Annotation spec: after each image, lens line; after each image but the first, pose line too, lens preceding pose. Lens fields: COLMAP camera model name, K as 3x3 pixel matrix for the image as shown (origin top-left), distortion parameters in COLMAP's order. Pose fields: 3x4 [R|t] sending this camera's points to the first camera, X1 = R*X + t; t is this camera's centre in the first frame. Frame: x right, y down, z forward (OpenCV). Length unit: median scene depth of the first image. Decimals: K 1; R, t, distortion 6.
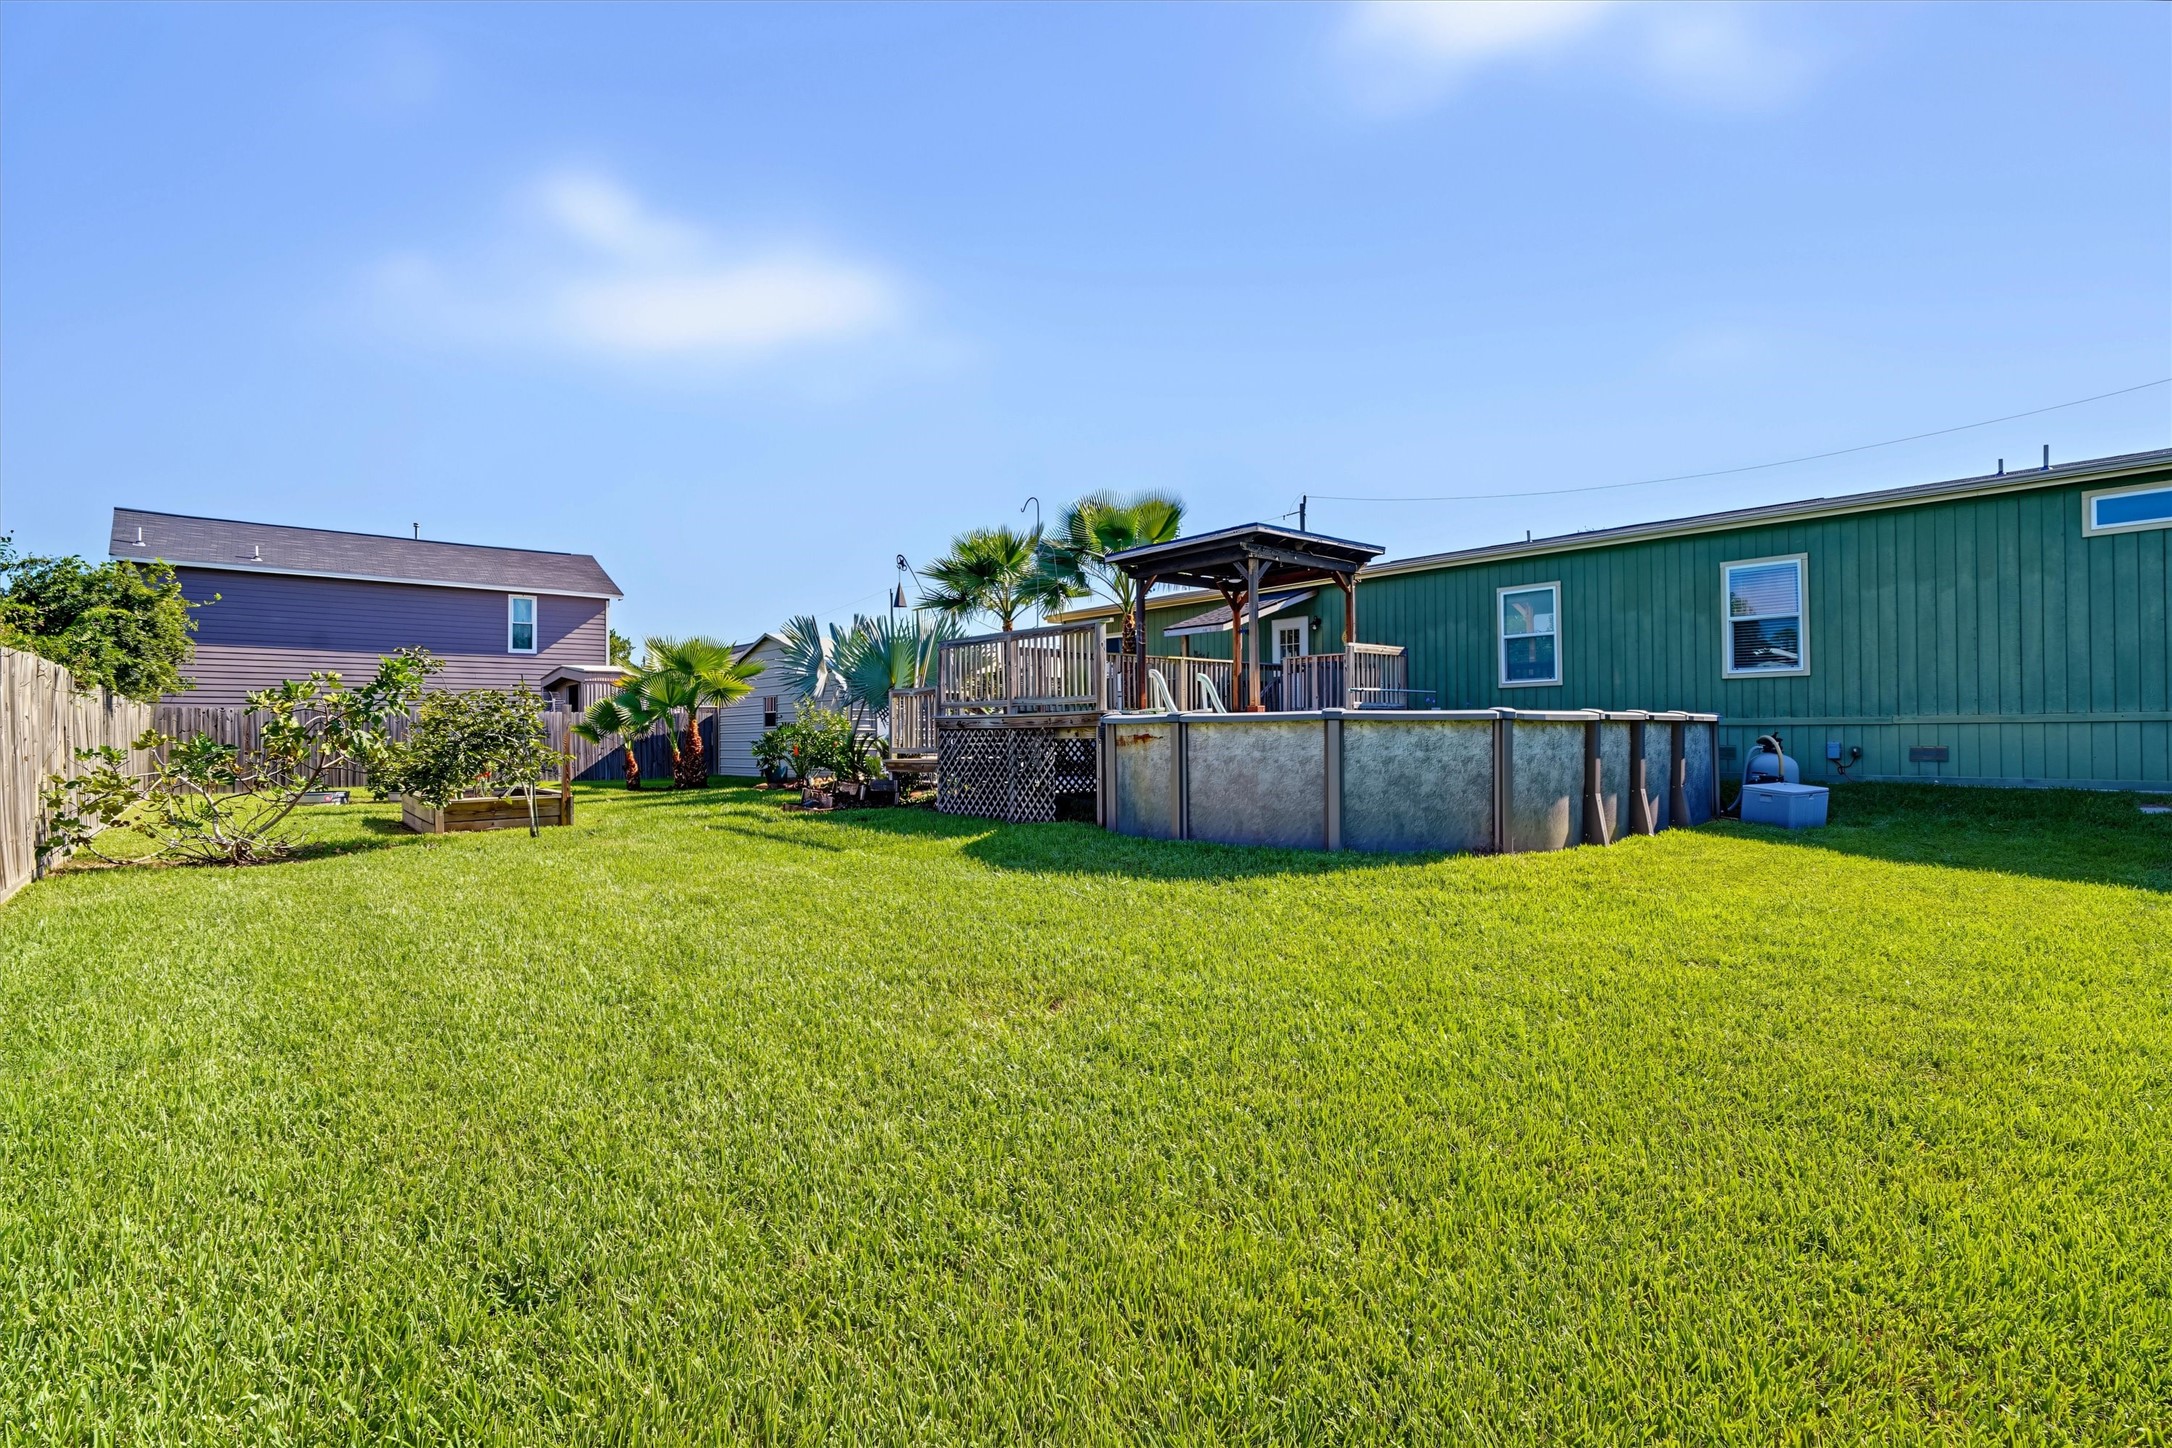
lens RADIAL K [[1030.8, 0, 1086.4], [0, 1030.8, 725.7], [0, 0, 1]] dist [-0.018233, 0.009918]
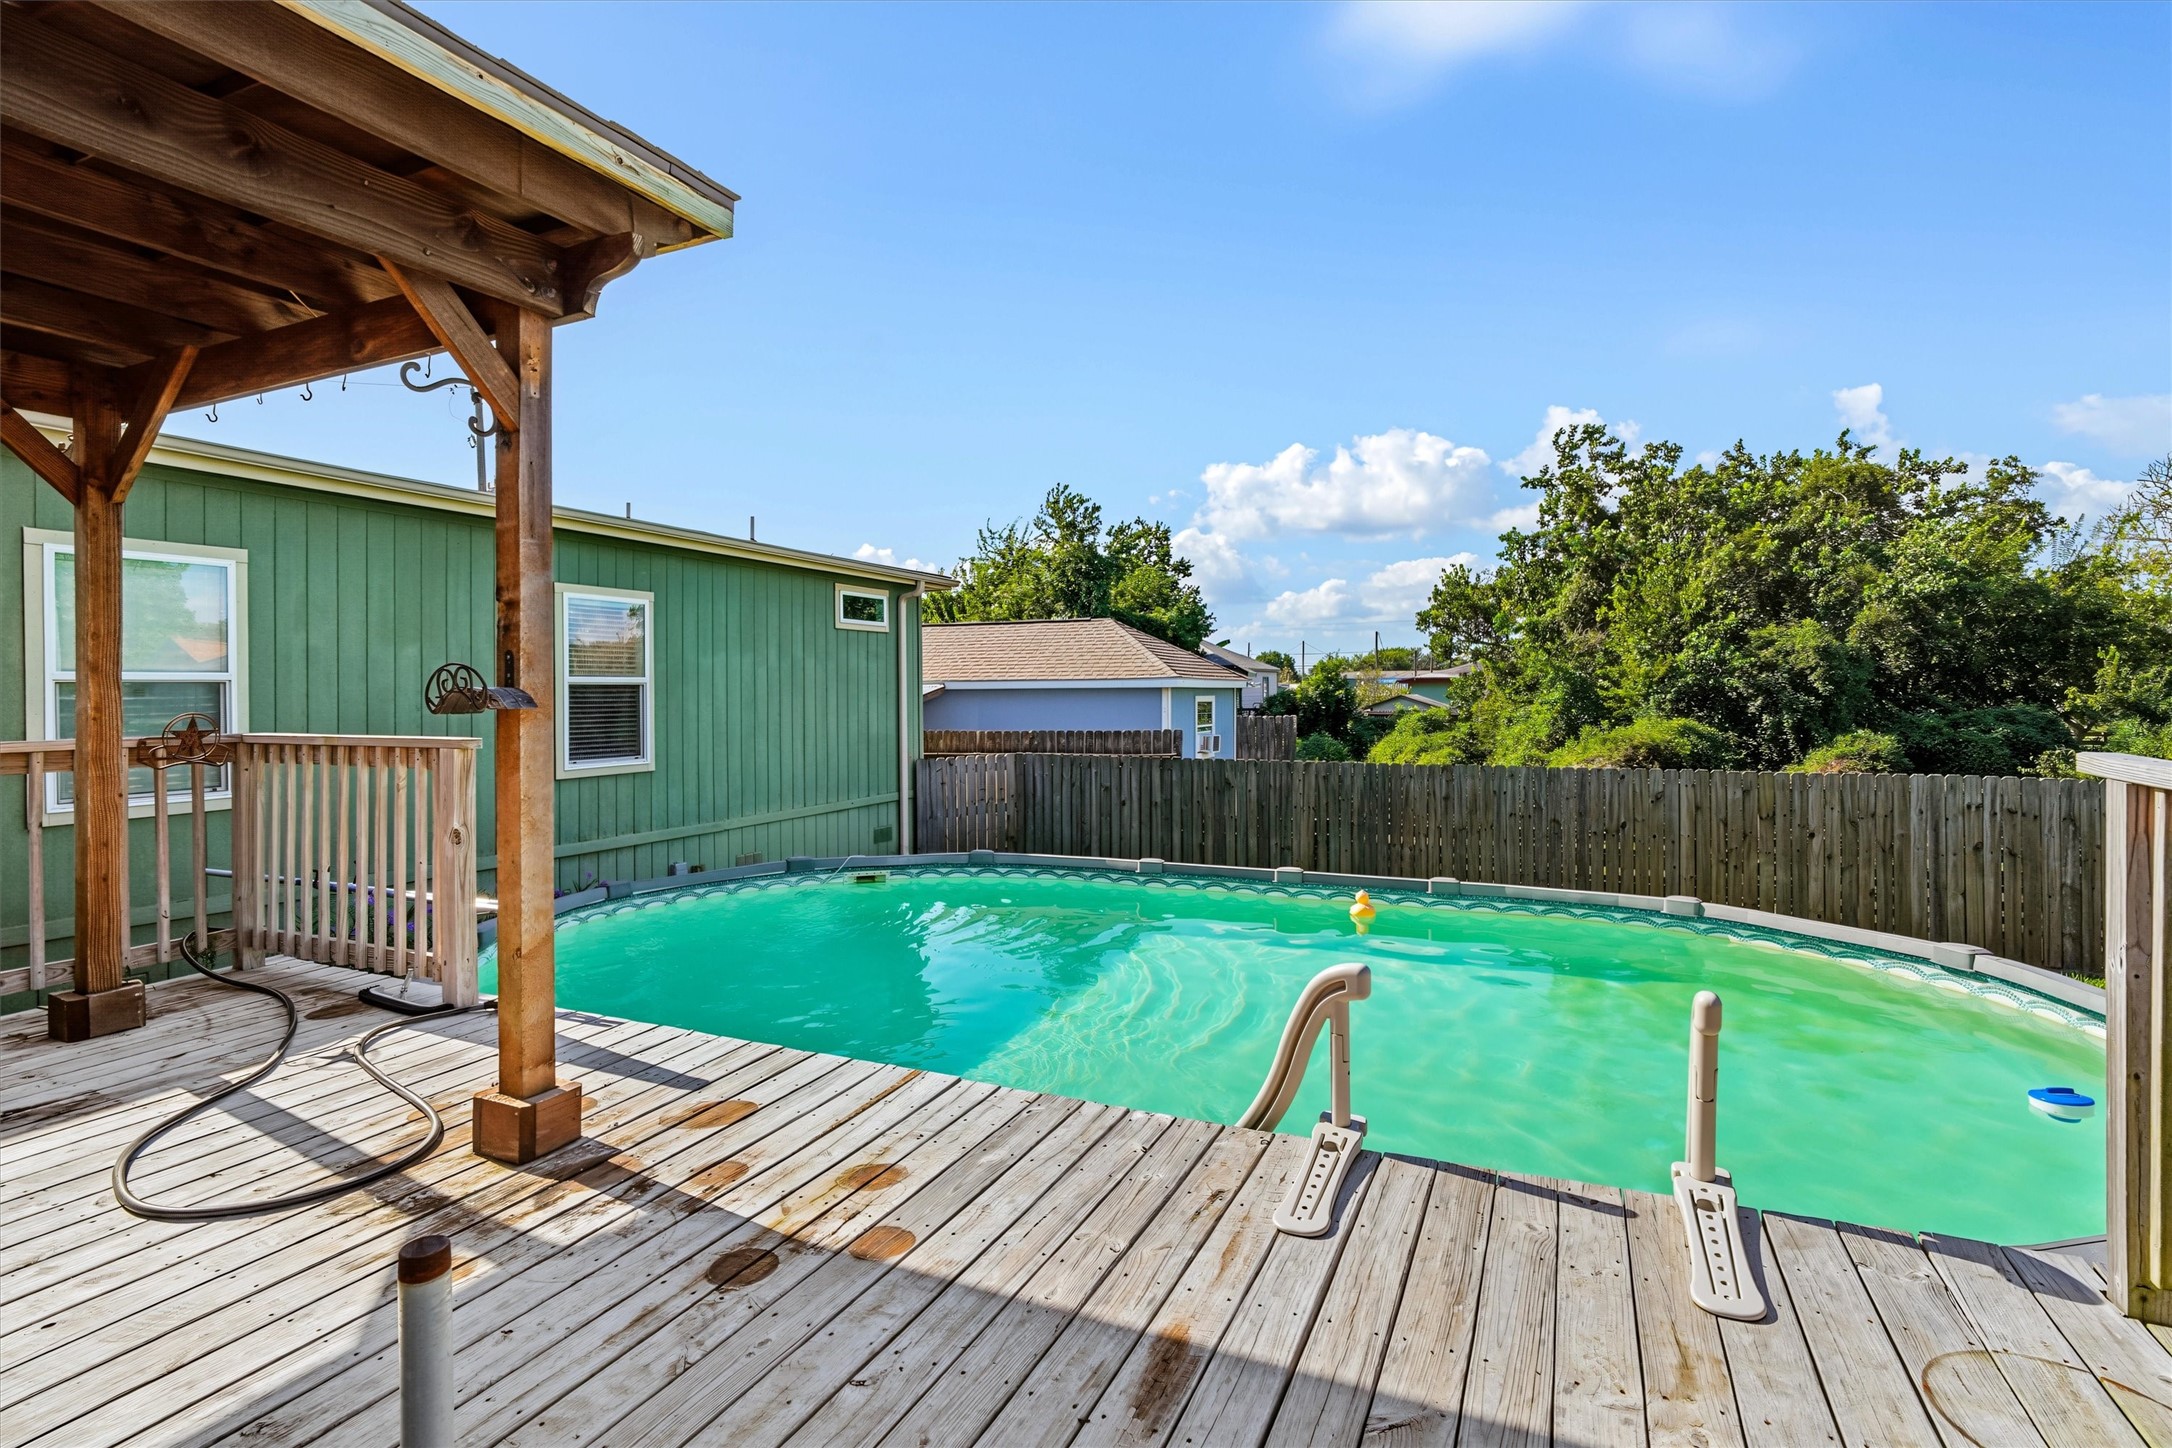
lens RADIAL K [[1030.8, 0, 1086.3], [0, 1030.8, 694.3], [0, 0, 1]] dist [-0.018233, 0.009918]
pose [[-0.423683, 0.006225, 0.905789, -0.043849], [0.002453, 0.999981, -0.005725, -0.100278], [-0.905807, -0.000203, -0.423691, 1.079655]]
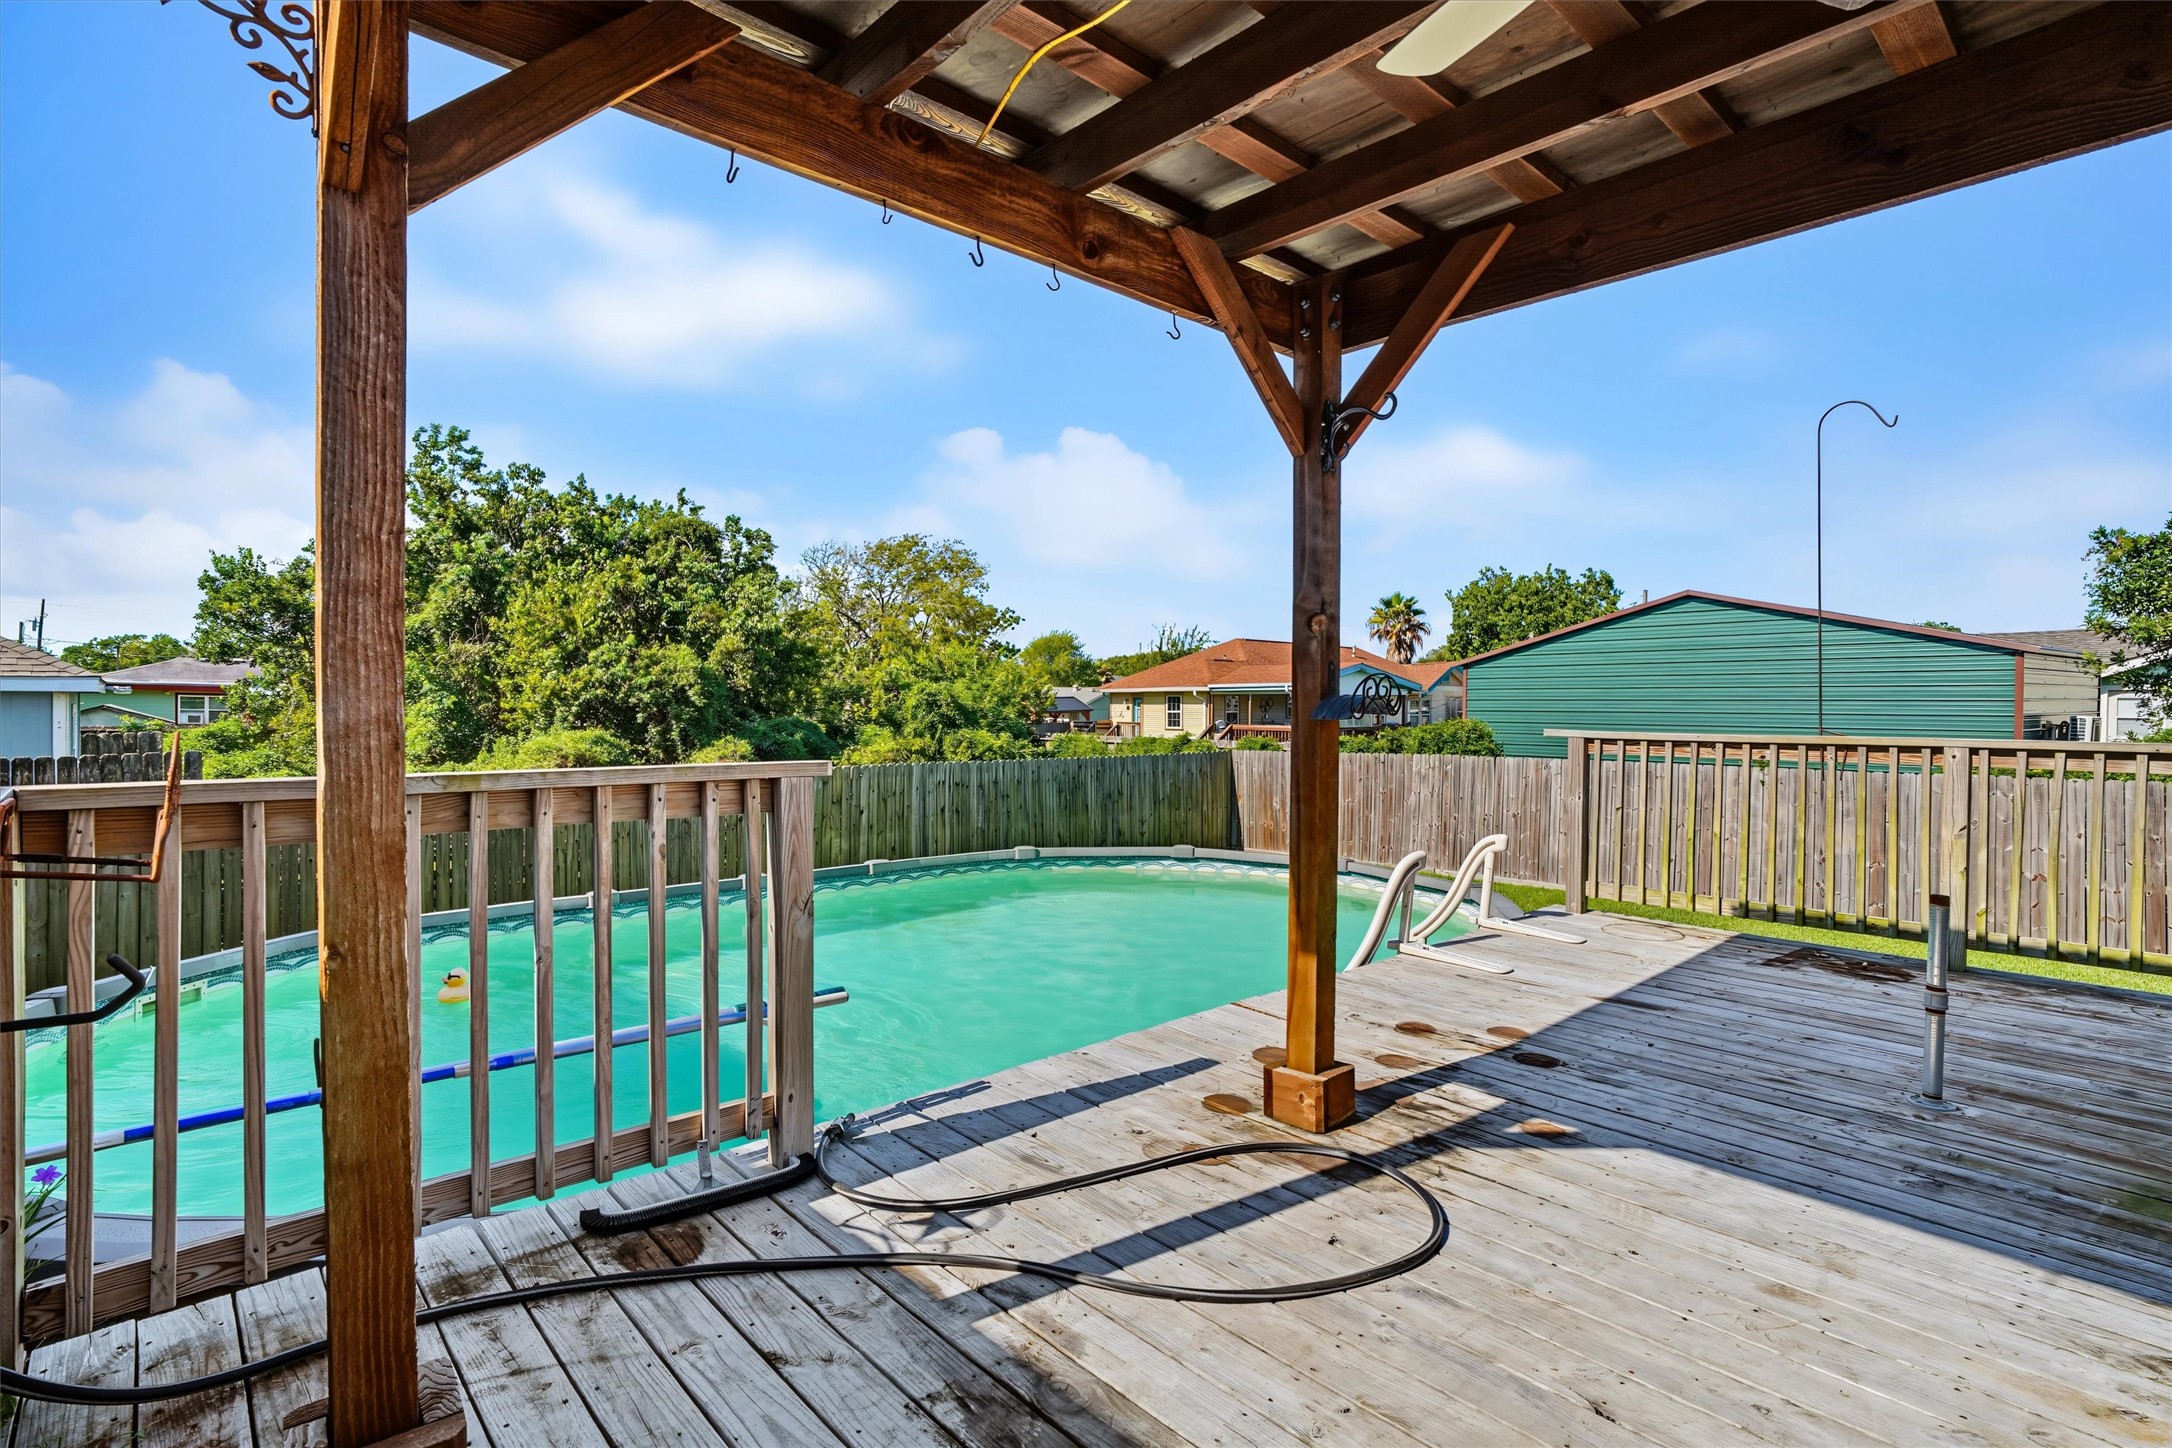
lens RADIAL K [[1030.8, 0, 1067.6], [0, 1030.8, 718.4], [0, 0, 1]] dist [-0.018233, 0.009918]
pose [[-0.999932, 0.002505, -0.011390, 0.211838], [0.002409, 0.999962, 0.008406, -0.100046], [0.011411, 0.008378, -0.999900, 1.288549]]
